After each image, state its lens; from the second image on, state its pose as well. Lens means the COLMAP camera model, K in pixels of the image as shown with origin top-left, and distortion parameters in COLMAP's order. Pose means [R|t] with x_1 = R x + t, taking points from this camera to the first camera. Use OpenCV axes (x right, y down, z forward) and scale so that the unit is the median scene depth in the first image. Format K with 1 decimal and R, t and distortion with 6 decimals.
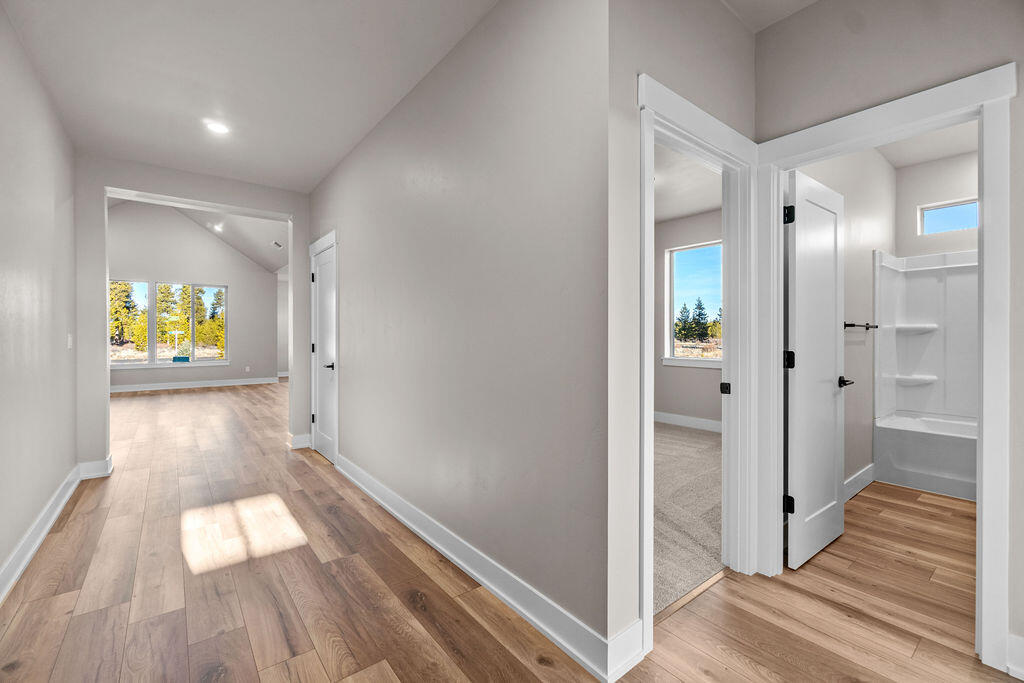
lens RADIAL K [[440.9, 0, 513.8], [0, 440.9, 336.6], [0, 0, 1]] dist [-0.001026, 0.000083]
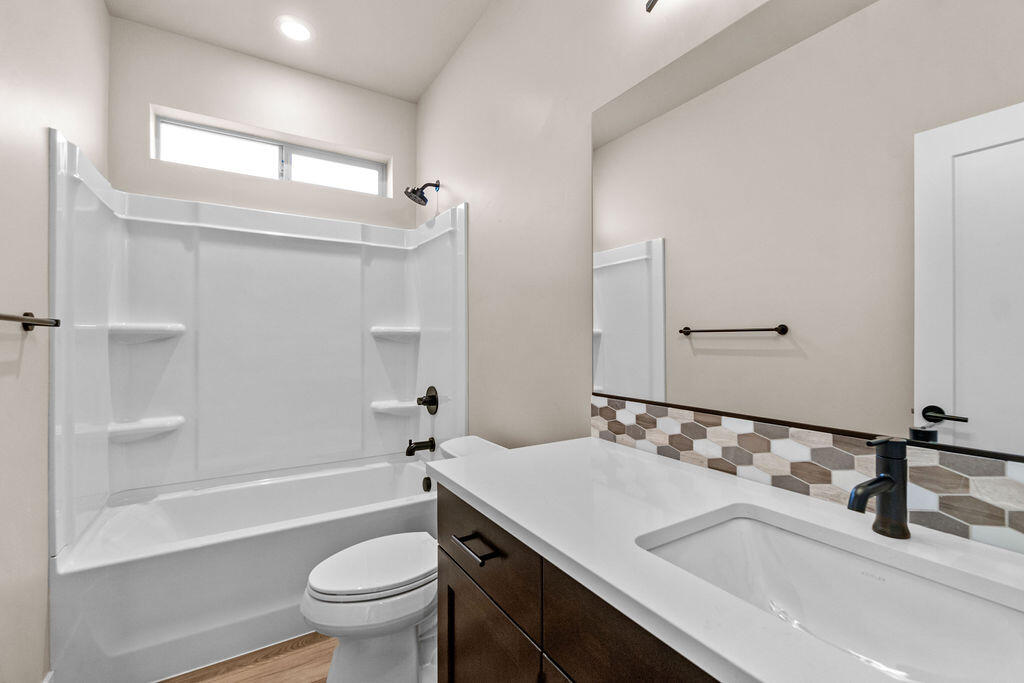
lens RADIAL K [[435.2, 0, 512.0], [0, 435.2, 341.5], [0, 0, 1]] dist [-0.000922, -0.000337]
pose [[0.108191, -0.000360, 0.994130, 0.445804], [-0.001688, 0.999998, 0.000546, -0.006458], [-0.994129, -0.001737, 0.108190, 0.514046]]
